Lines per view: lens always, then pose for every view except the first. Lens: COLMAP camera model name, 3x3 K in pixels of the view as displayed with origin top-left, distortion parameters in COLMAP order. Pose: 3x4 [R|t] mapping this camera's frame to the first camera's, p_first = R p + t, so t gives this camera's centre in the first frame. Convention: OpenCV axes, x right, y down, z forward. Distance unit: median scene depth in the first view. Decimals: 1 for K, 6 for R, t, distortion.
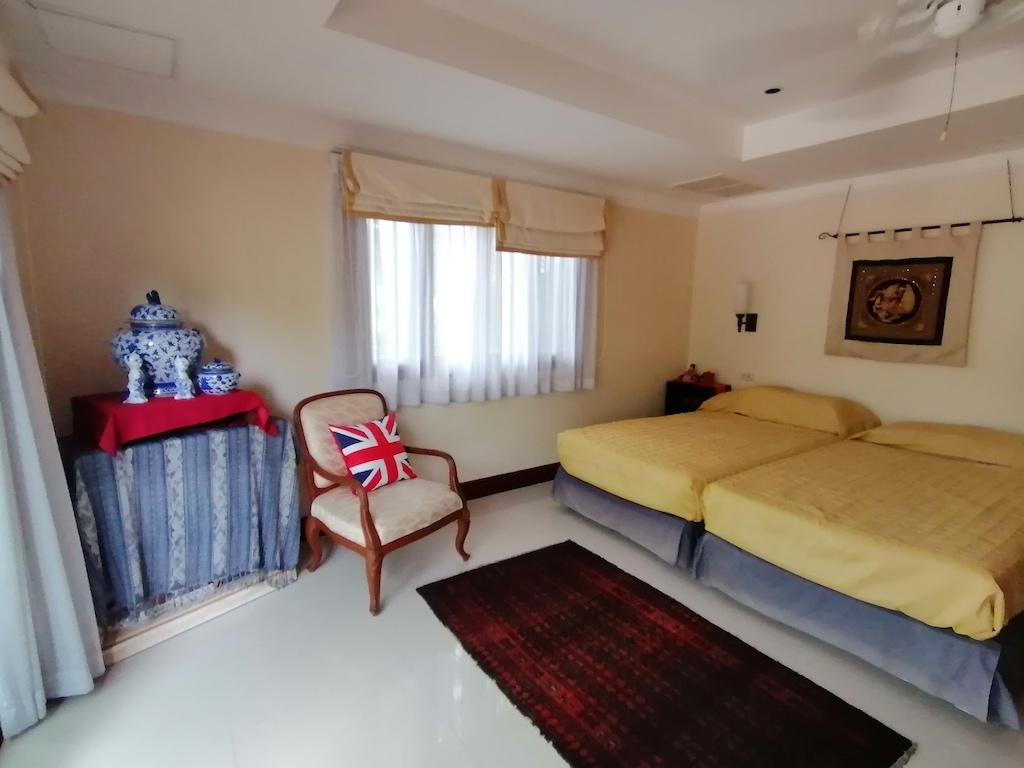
lens RADIAL K [[501.7, 0, 515.7], [0, 501.7, 385.4], [0, 0, 1]] dist [-0.005655, -0.000799]
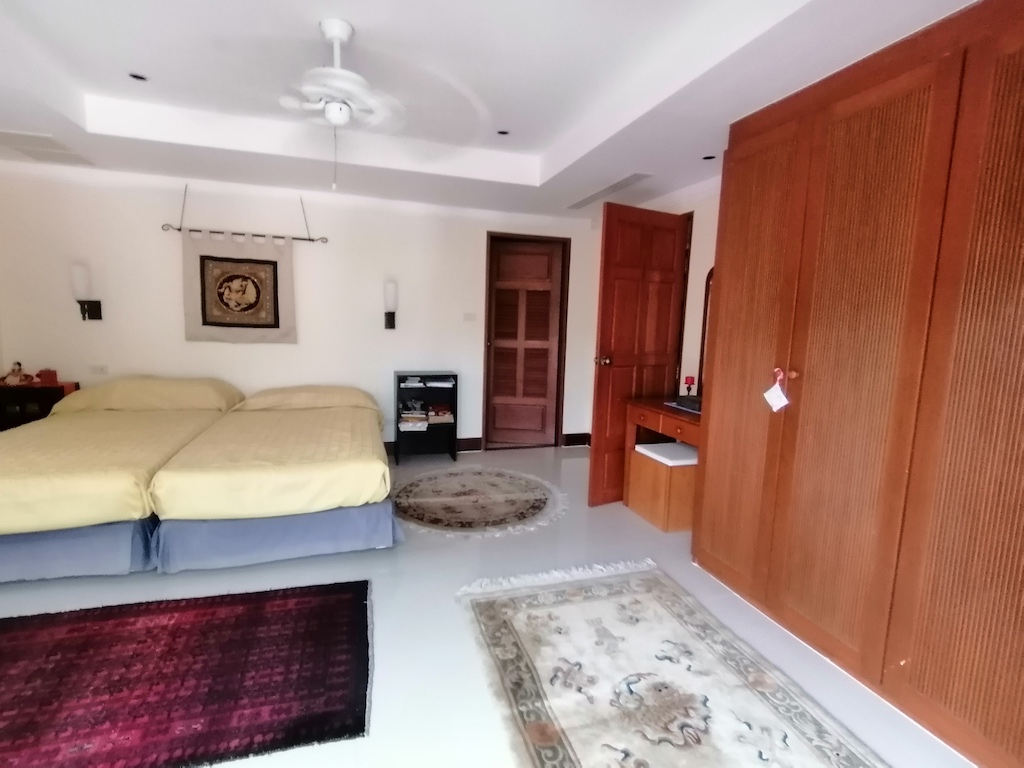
lens RADIAL K [[501.7, 0, 515.5], [0, 501.7, 382.1], [0, 0, 1]] dist [-0.005655, -0.000799]
pose [[0.300445, -0.123098, 0.945822, -0.224420], [0.115821, 0.989007, 0.091928, 0.010258], [-0.946741, 0.081927, 0.311399, 0.016284]]
